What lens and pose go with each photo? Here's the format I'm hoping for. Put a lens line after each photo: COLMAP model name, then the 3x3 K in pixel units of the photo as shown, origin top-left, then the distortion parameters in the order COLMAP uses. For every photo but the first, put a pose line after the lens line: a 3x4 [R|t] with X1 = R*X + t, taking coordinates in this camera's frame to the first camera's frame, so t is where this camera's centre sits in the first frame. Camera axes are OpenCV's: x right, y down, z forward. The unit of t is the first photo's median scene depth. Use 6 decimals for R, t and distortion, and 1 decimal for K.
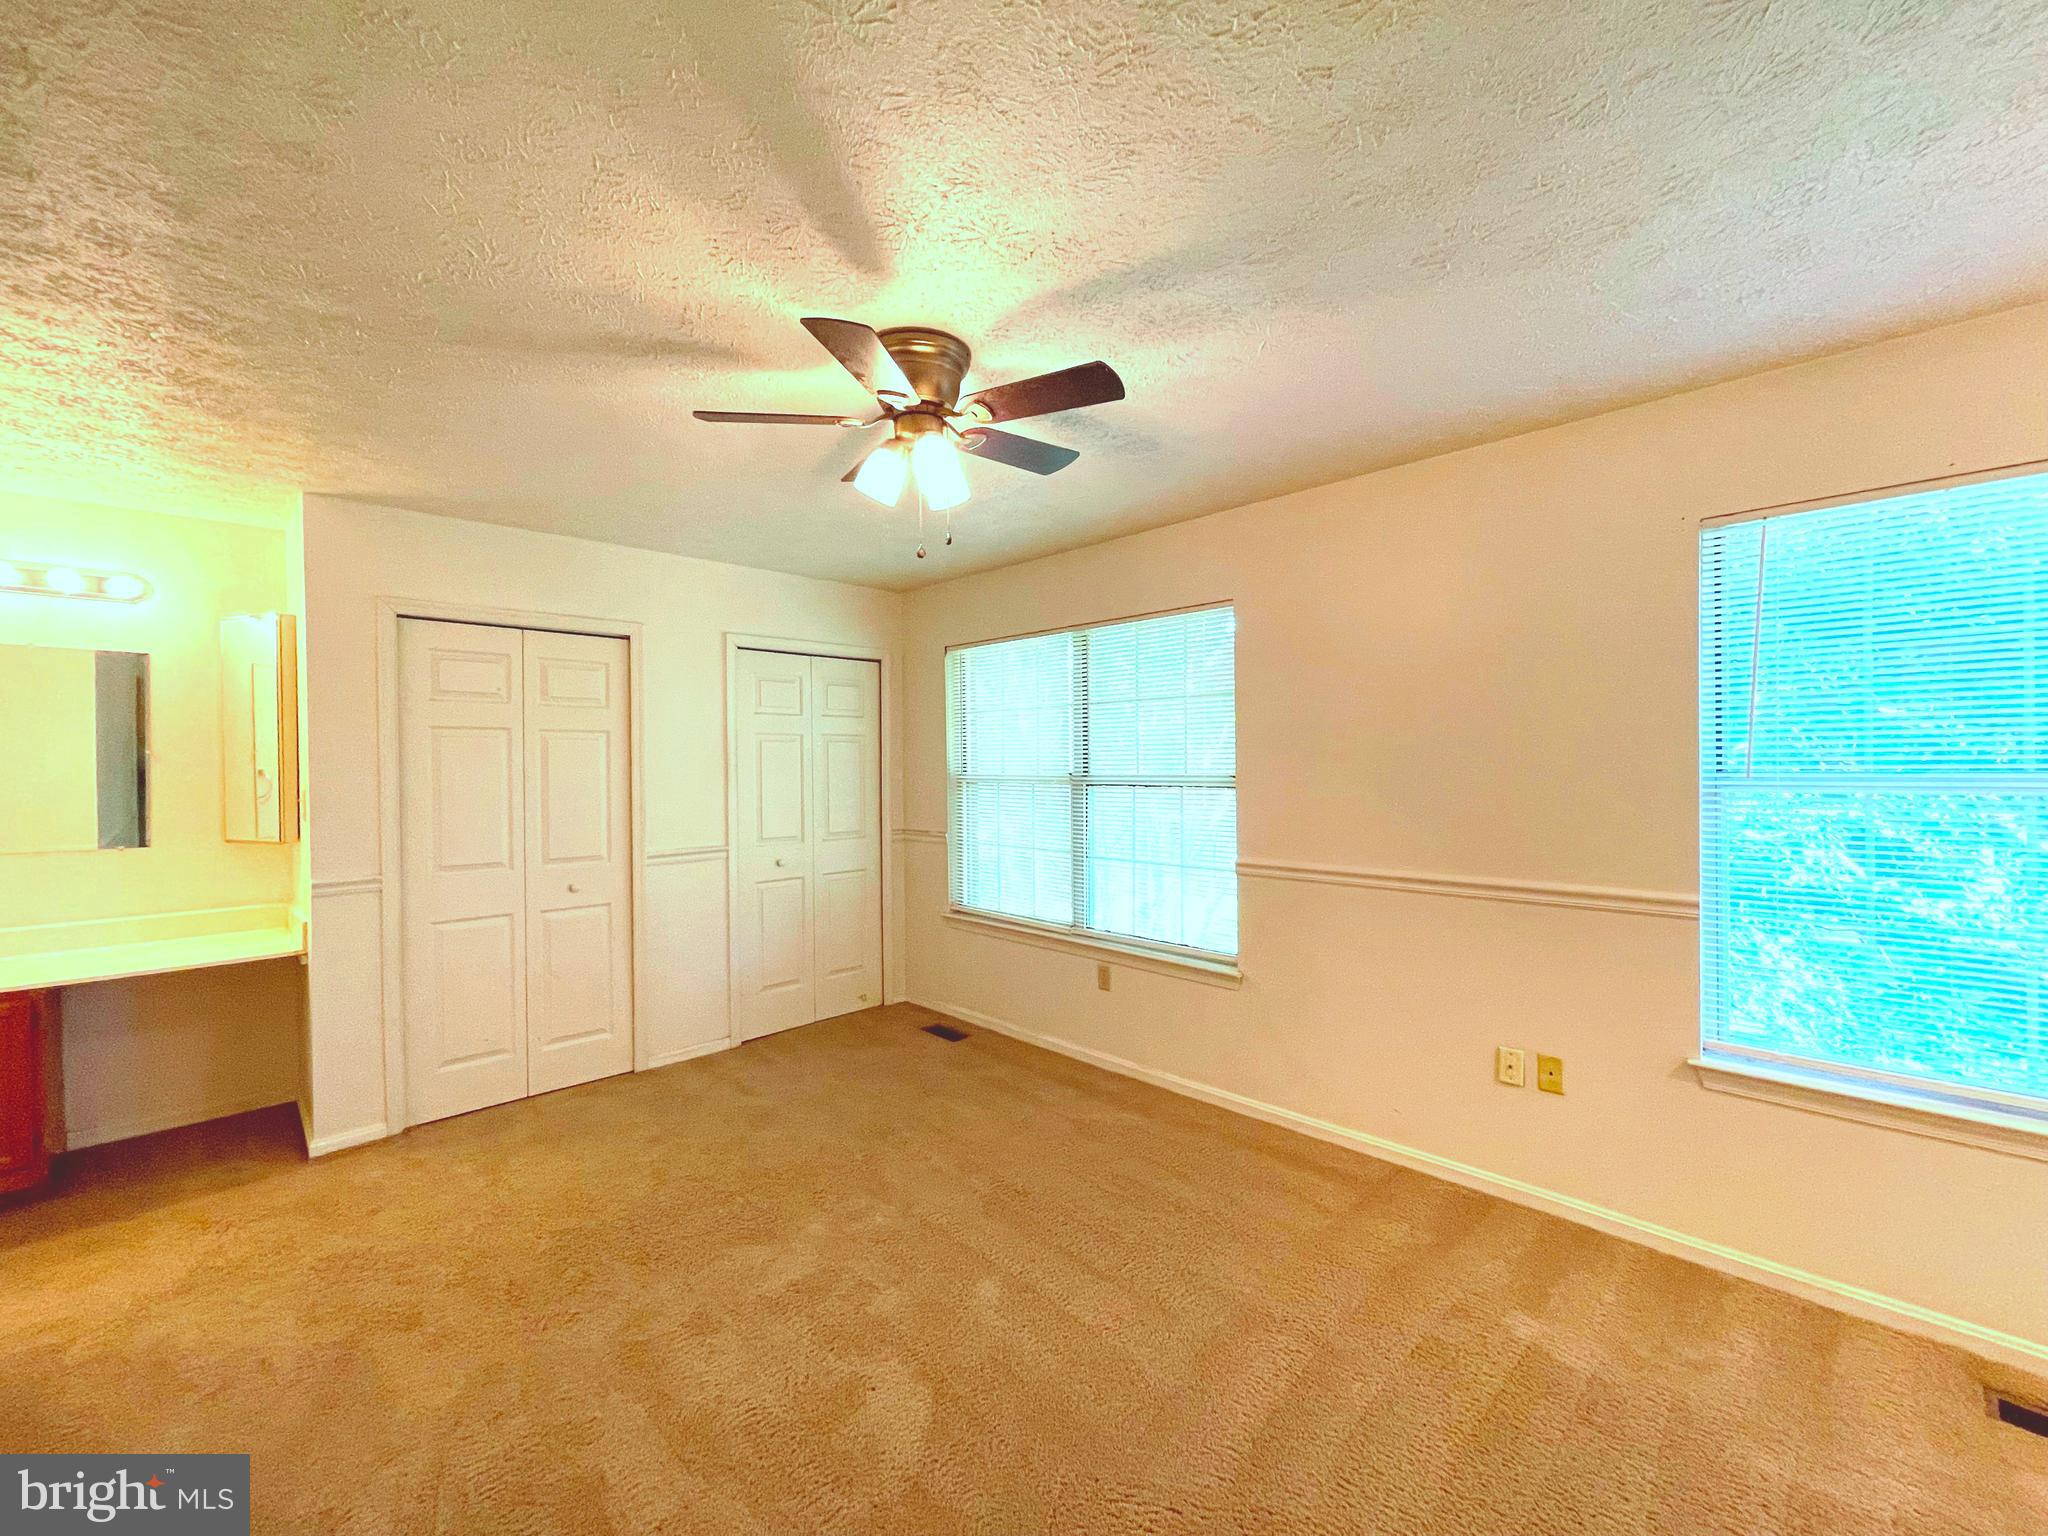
lens RADIAL K [[824.2, 0, 1013.2], [0, 824.2, 765.5], [0, 0, 1]] dist [0.002152, -0.000486]
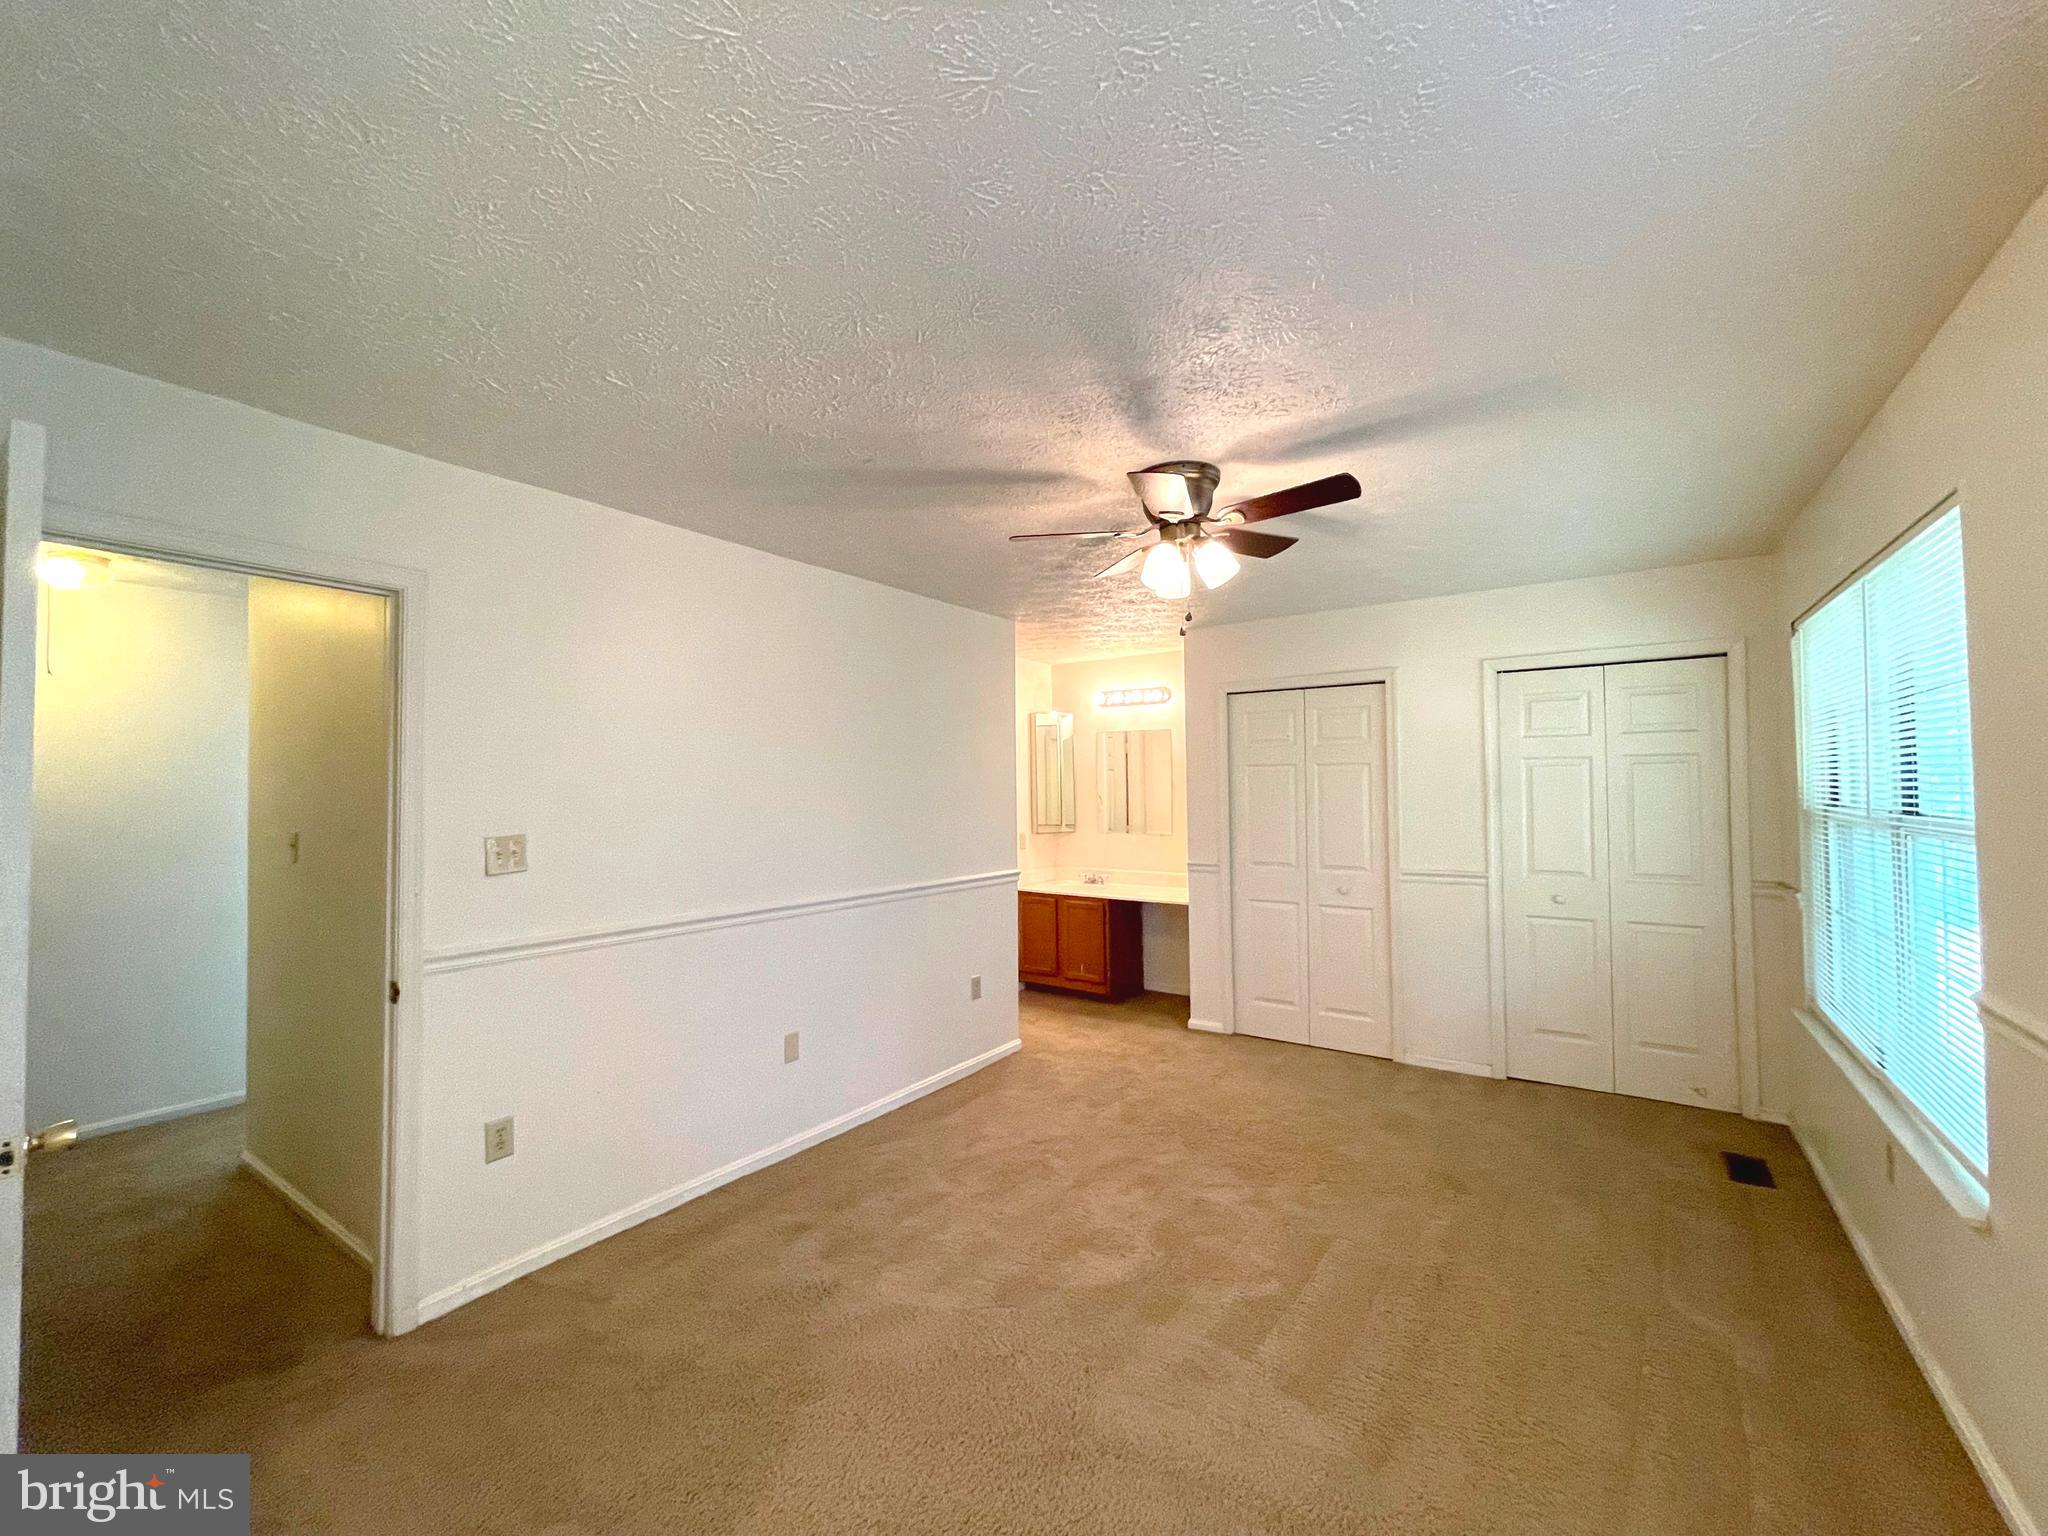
lens RADIAL K [[824.2, 0, 1029.5], [0, 824.2, 767.5], [0, 0, 1]] dist [0.002152, -0.000486]
pose [[0.197514, -0.018939, -0.980117, 0.557476], [0.006896, 0.999815, -0.017930, -0.017075], [0.980276, -0.003217, 0.197608, 0.276923]]
